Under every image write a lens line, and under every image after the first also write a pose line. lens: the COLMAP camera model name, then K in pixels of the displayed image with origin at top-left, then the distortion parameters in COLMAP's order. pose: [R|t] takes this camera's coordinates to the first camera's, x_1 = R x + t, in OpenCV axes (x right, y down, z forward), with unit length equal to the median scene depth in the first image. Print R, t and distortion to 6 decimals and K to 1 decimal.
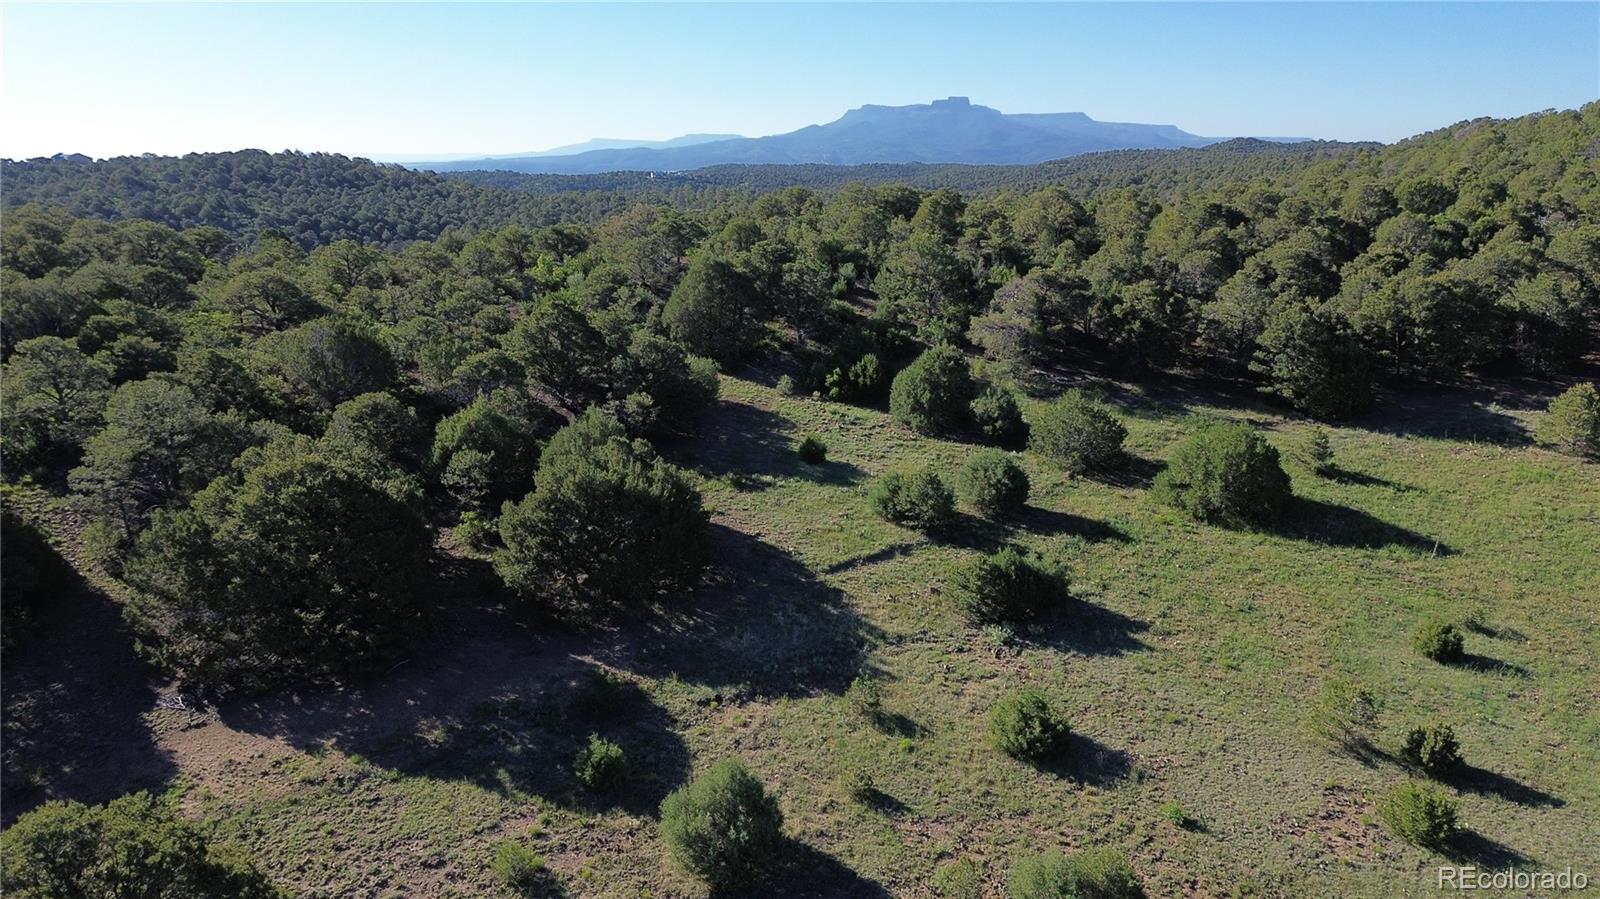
lens RADIAL K [[1136.1, 0, 806.0], [0, 1136.1, 448.2], [0, 0, 1]] dist [0.097674, -0.108783]
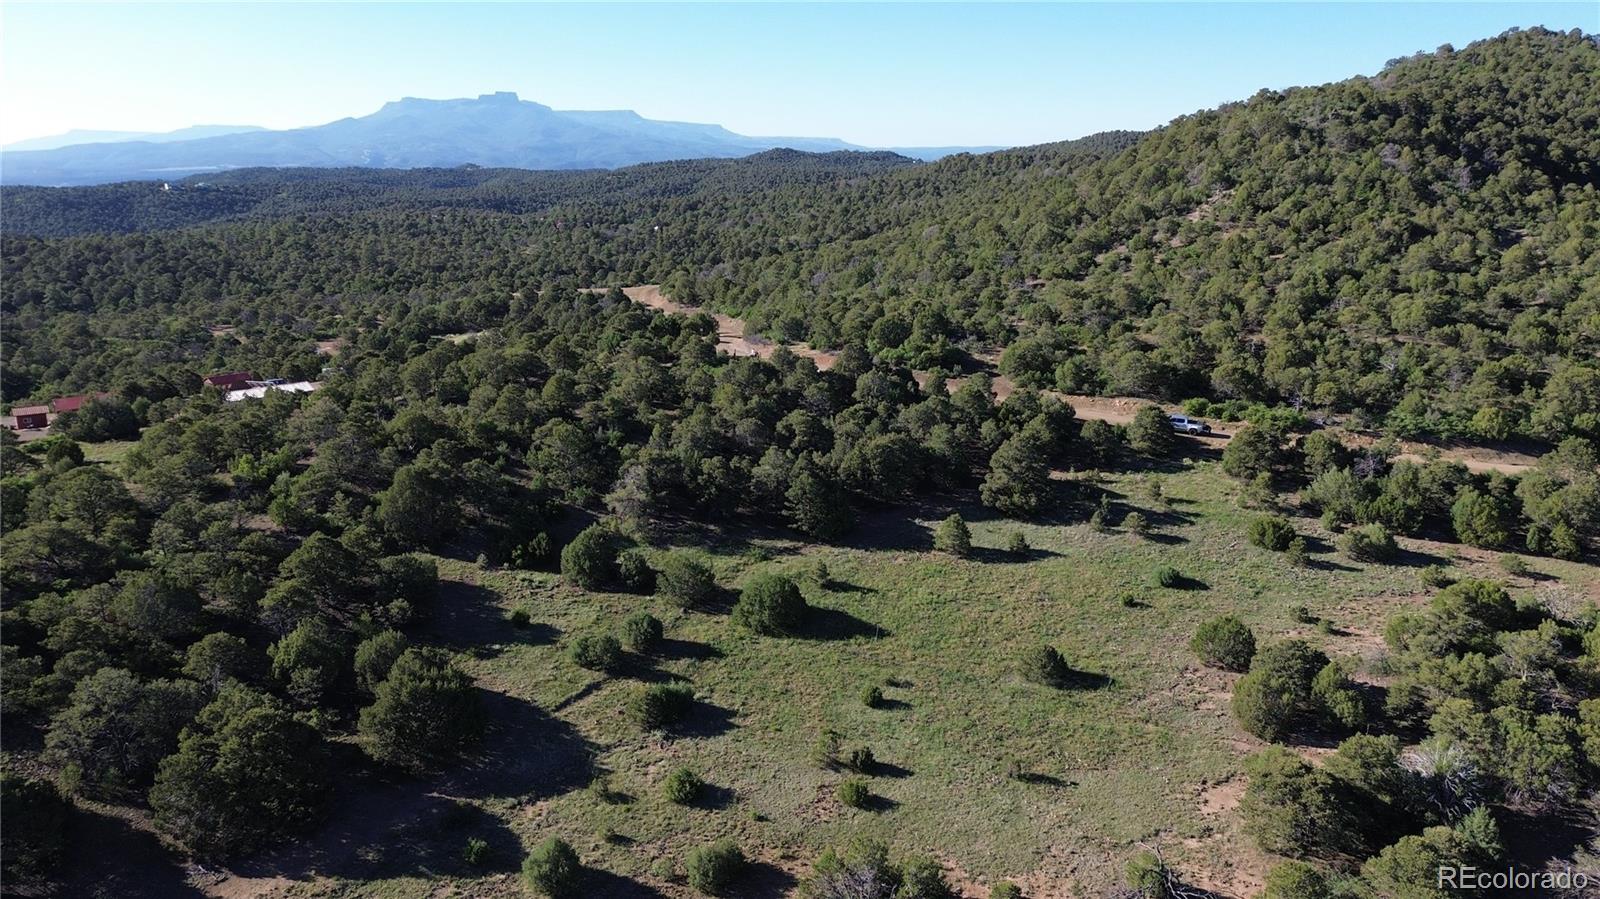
lens RADIAL K [[1136.1, 0, 806.0], [0, 1136.1, 448.2], [0, 0, 1]] dist [0.097674, -0.108783]
pose [[0.931861, -0.091863, 0.350993, -0.163263], [0.090594, 0.995686, 0.020073, -0.233407], [-0.351323, 0.013093, 0.936163, -0.614392]]
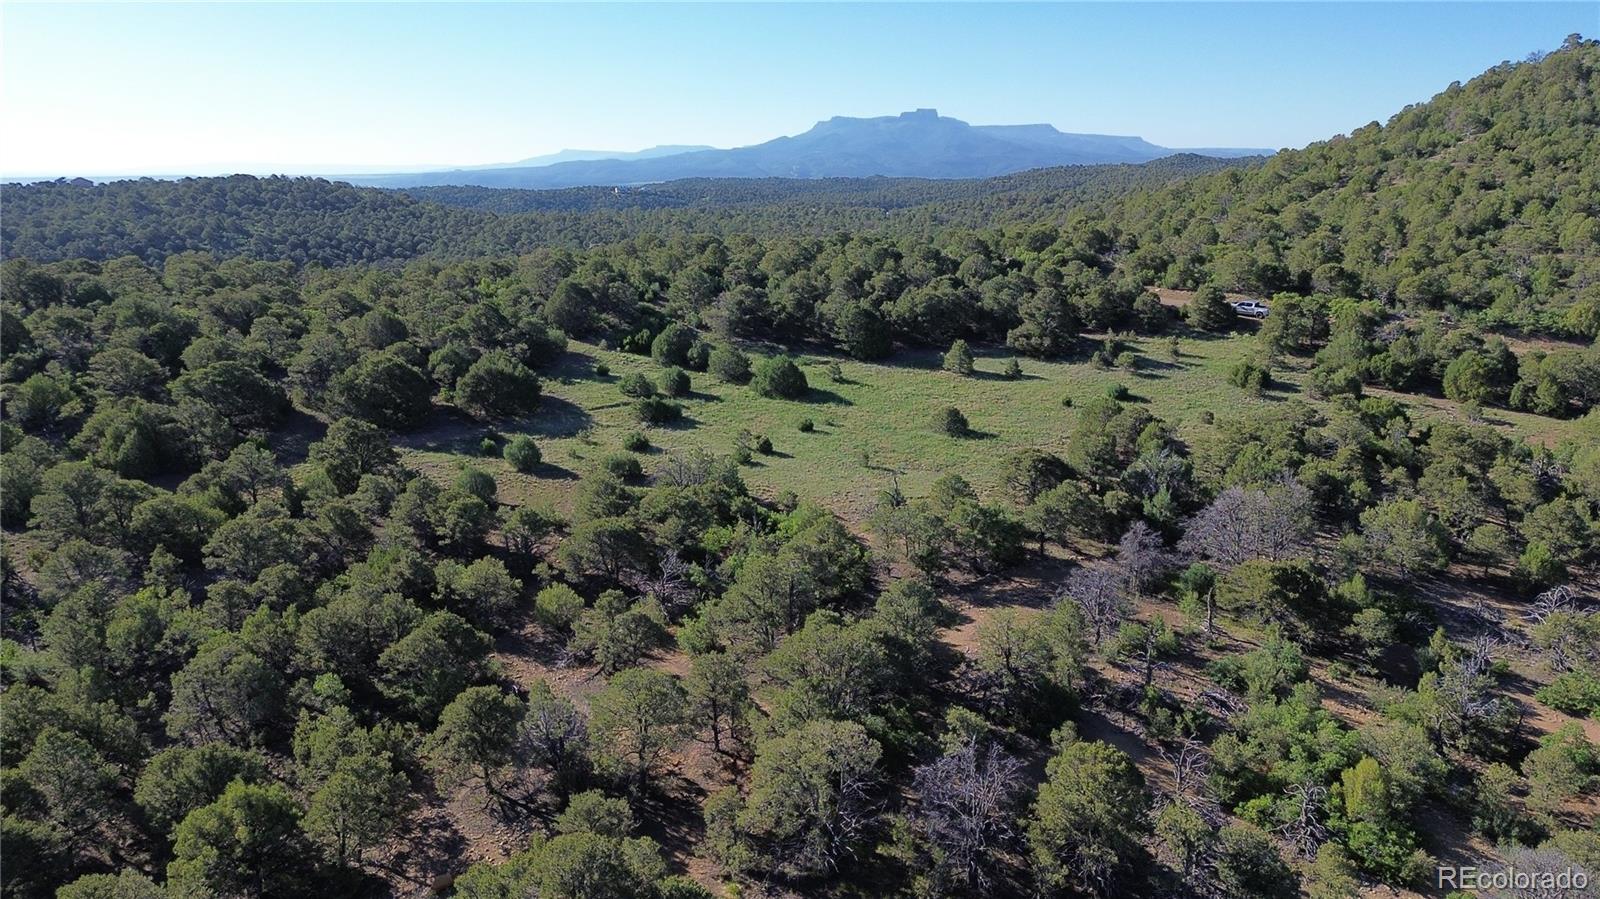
lens RADIAL K [[1136.1, 0, 806.0], [0, 1136.1, 448.2], [0, 0, 1]] dist [0.097674, -0.108783]
pose [[0.999711, -0.007114, 0.022958, 0.360180], [0.007312, 0.999937, -0.008561, 0.180906], [-0.022895, 0.008726, 0.999700, -1.250792]]
